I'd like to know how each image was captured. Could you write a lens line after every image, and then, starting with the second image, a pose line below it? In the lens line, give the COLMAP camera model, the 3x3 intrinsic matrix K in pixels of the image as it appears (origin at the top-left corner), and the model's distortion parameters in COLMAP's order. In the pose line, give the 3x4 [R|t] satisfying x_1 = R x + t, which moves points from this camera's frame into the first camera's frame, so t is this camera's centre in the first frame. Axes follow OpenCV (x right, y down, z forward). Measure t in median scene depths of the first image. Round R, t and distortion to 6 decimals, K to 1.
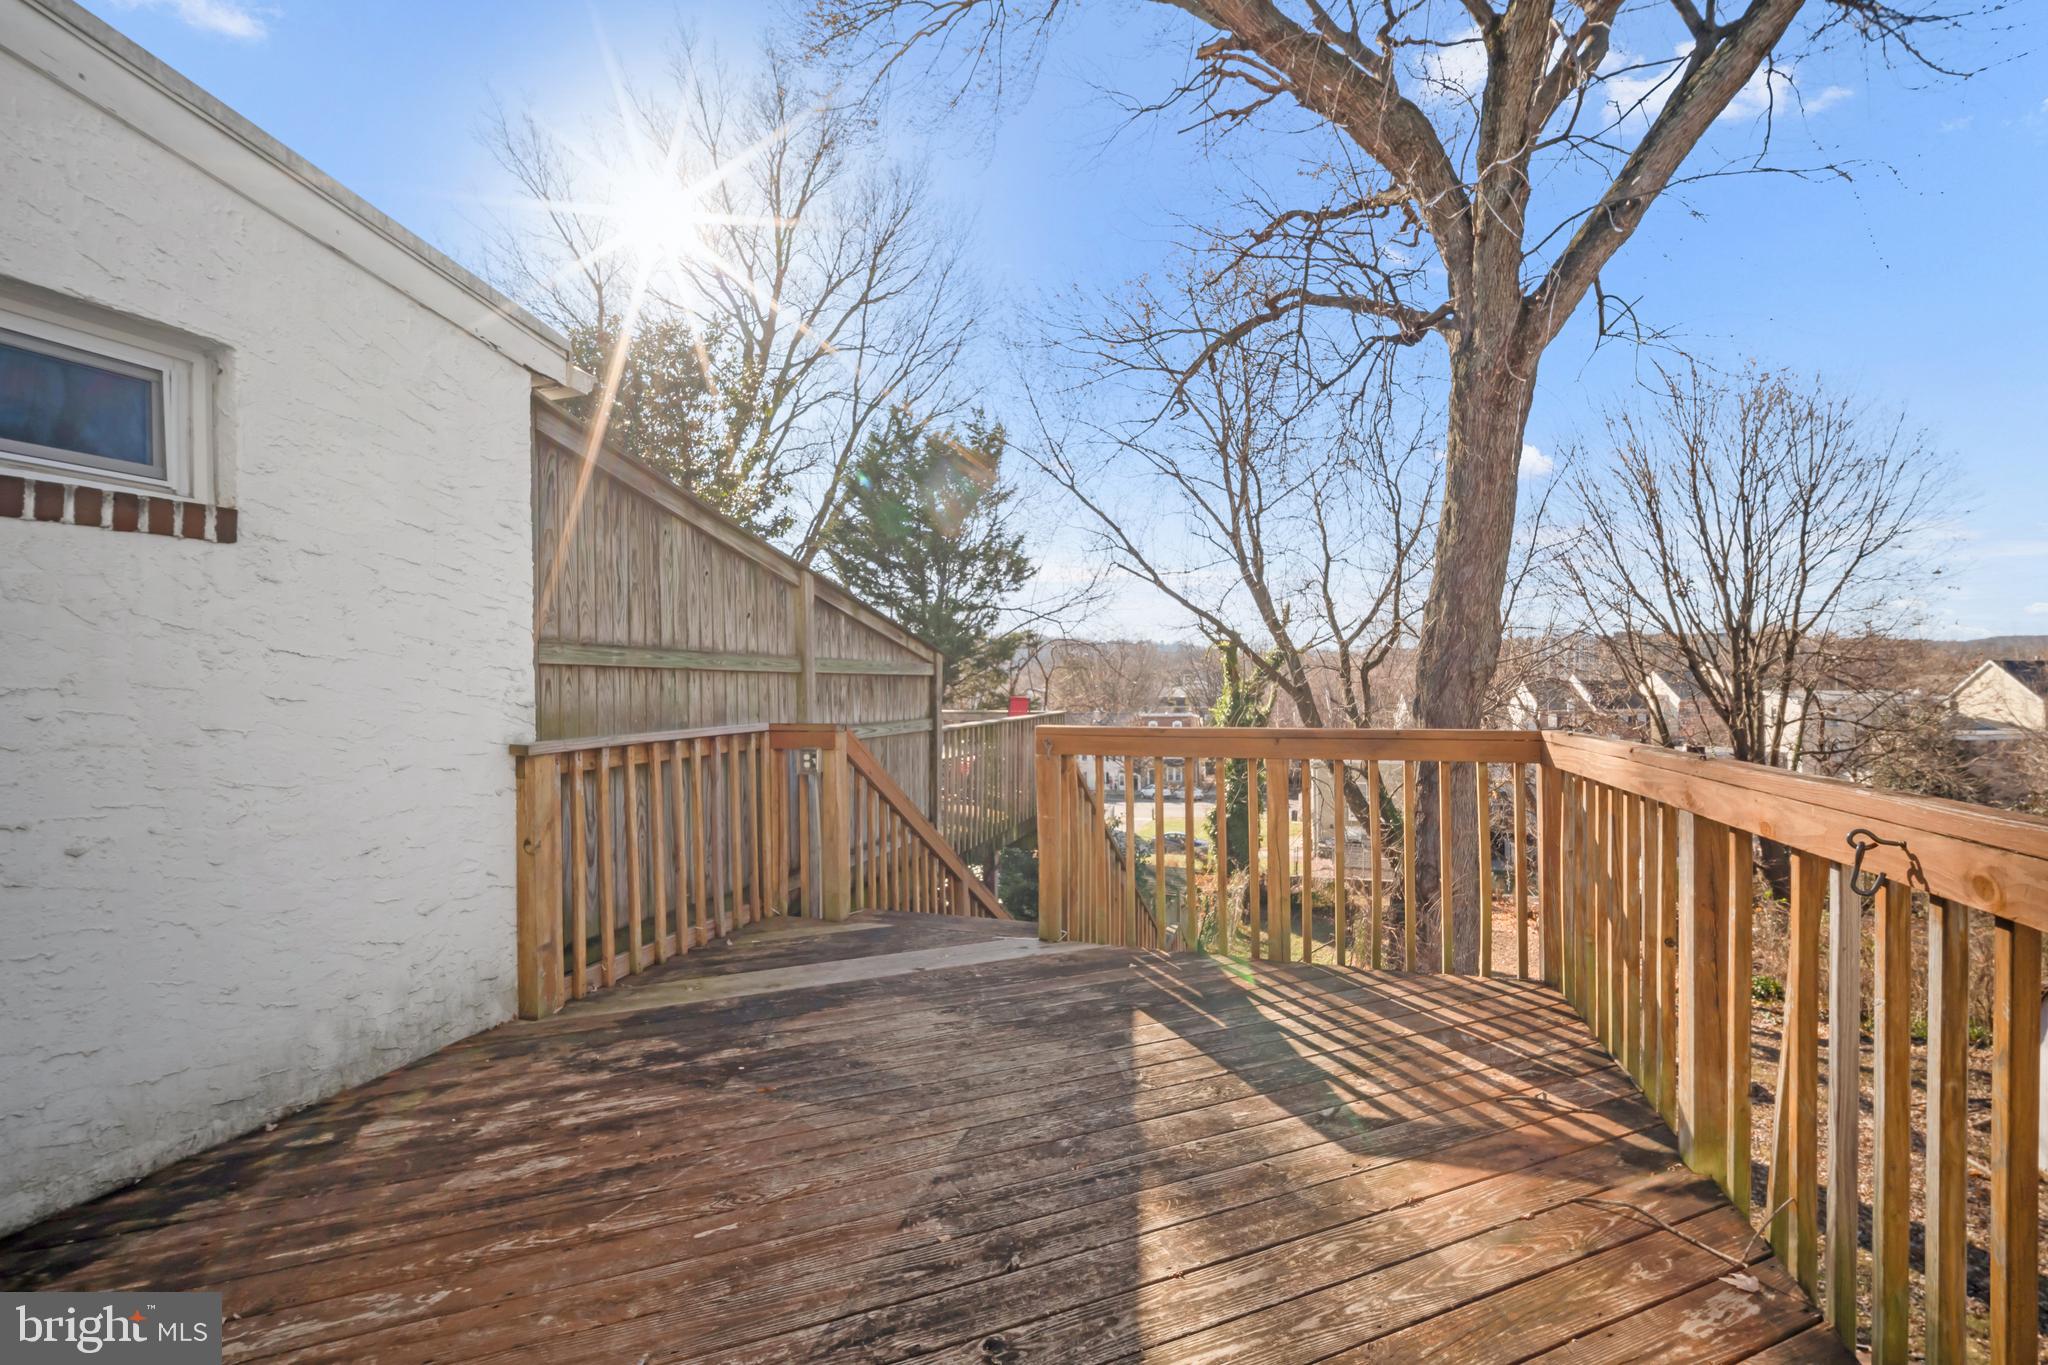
lens RADIAL K [[859.5, 0, 1024.0], [0, 859.5, 682.5], [0, 0, 1]] dist [0.000424, -0.000165]
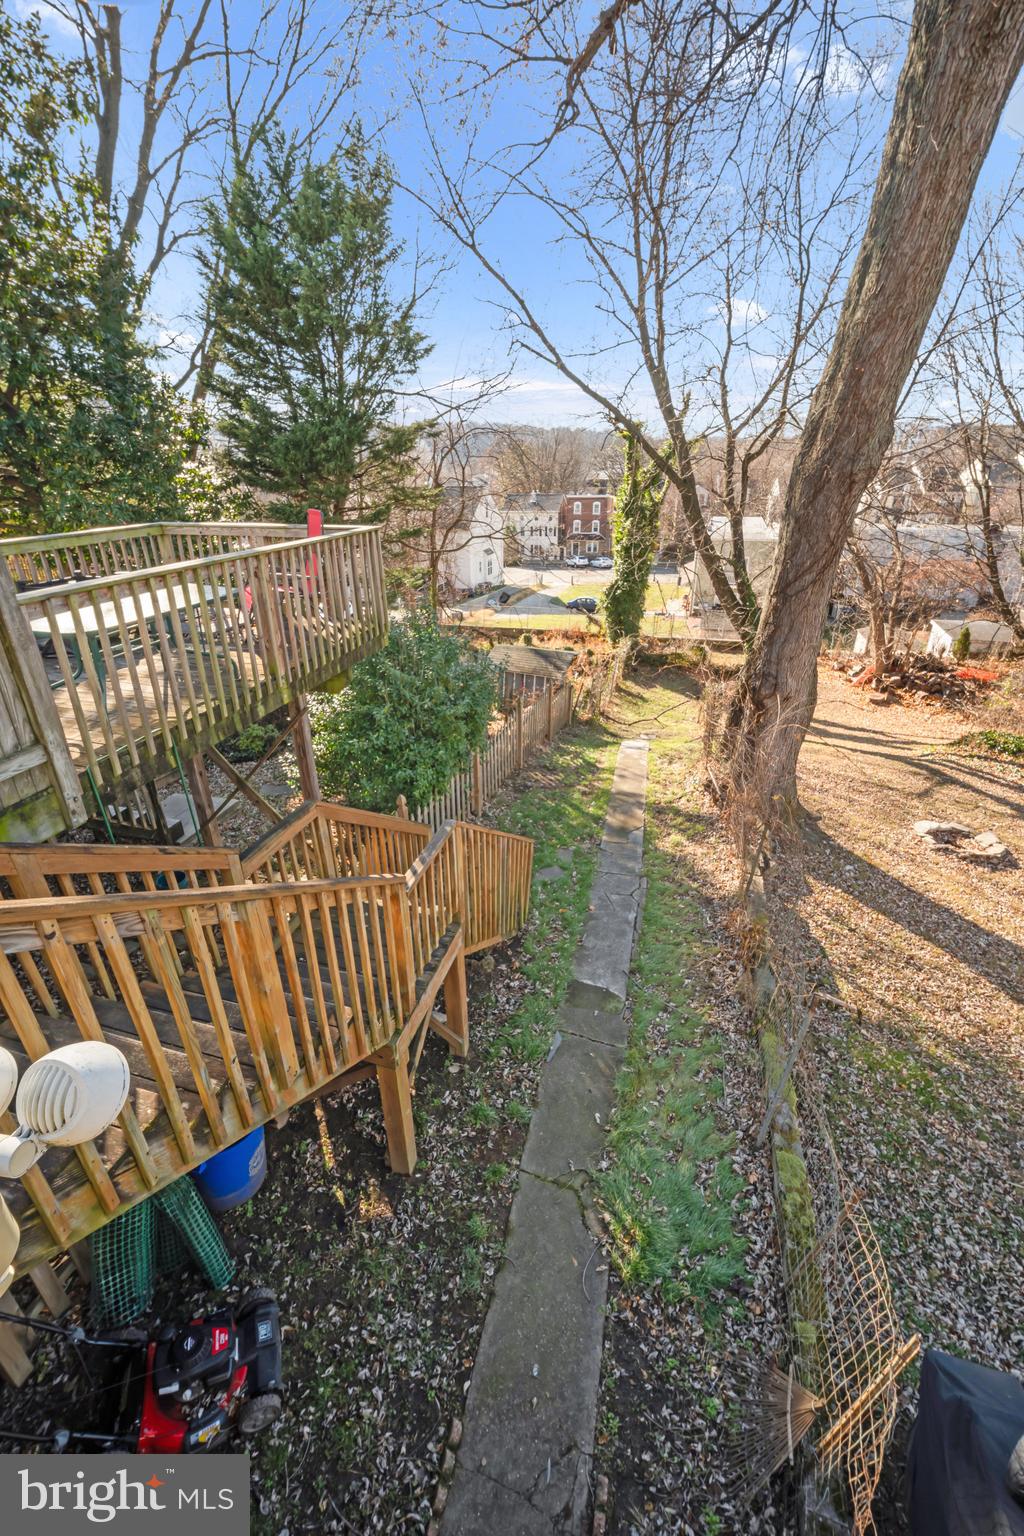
lens RADIAL K [[621.9, 0, 512.9], [0, 621.9, 766.0], [0, 0, 1]] dist [-0.010668, -0.000042]
pose [[0.998934, -0.020184, 0.041511, 0.059405], [0.000130, 0.900552, 0.434749, -0.008031], [-0.046158, -0.434280, 0.899594, 0.137222]]
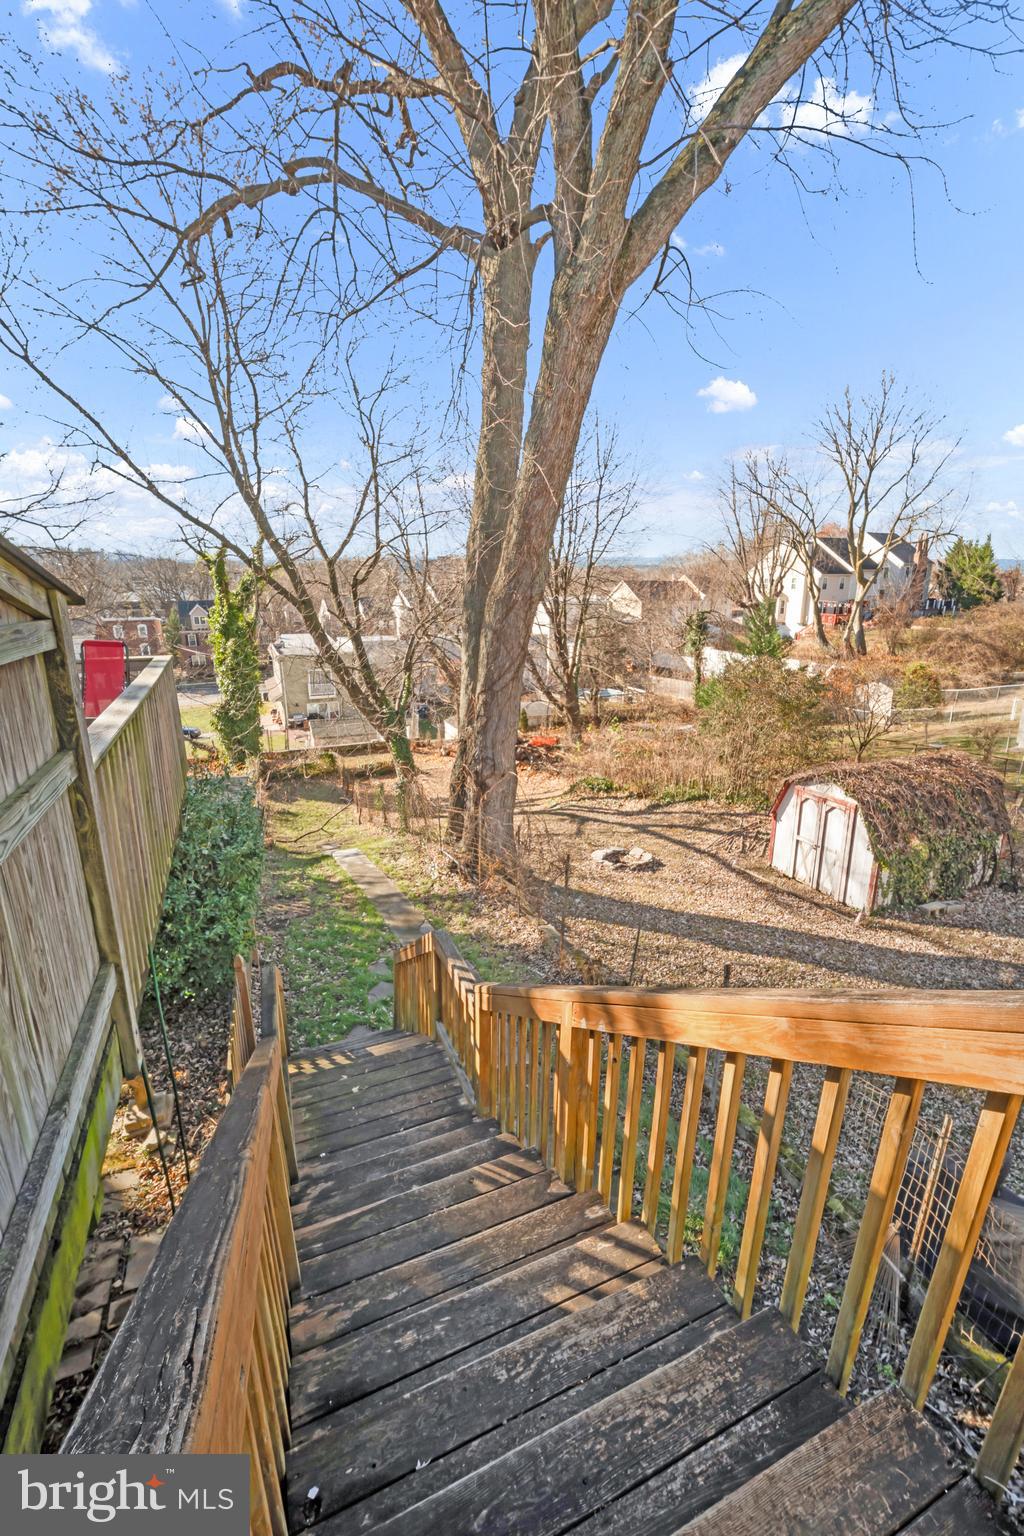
lens RADIAL K [[621.9, 0, 512.9], [0, 621.9, 766.0], [0, 0, 1]] dist [-0.010668, -0.000042]
pose [[0.754617, -0.173342, 0.632856, -0.034715], [-0.006824, 0.962350, 0.271728, -0.008842], [-0.656130, -0.209369, 0.725022, 0.159606]]
